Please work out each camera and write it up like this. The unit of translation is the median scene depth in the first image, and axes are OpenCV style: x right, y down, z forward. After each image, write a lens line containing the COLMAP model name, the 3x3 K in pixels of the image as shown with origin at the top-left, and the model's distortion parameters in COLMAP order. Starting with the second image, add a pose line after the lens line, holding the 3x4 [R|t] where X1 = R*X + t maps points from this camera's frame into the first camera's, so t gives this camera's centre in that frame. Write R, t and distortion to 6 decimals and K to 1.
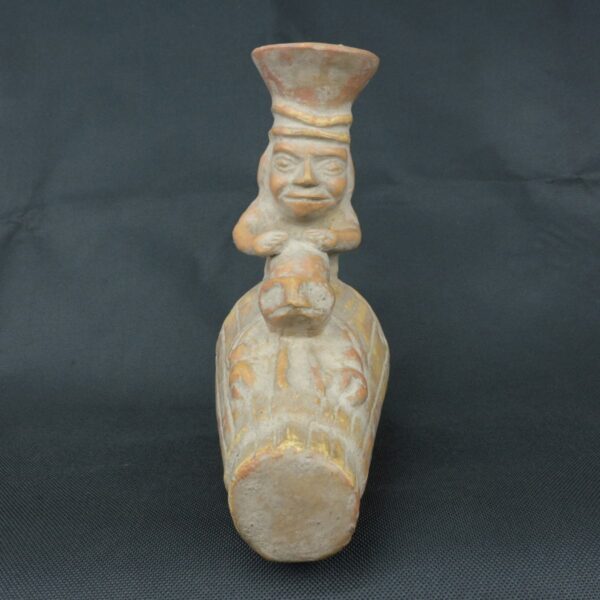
lens RADIAL K [[624.9, 0, 296.4], [0, 624.9, 296.8], [0, 0, 1]] dist [0.023614, 0.000000]
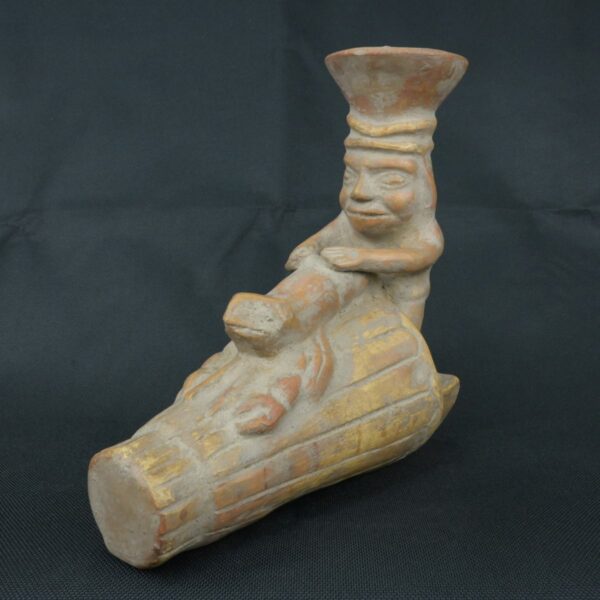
lens RADIAL K [[624.9, 0, 298.4], [0, 624.9, 299.3], [0, 0, 1]] dist [0.023614, 0.000000]
pose [[0.802212, 0.132140, -0.582233, 0.519422], [-0.124125, 0.990805, 0.053845, -0.070855], [0.583995, 0.029074, 0.811237, 0.195151]]
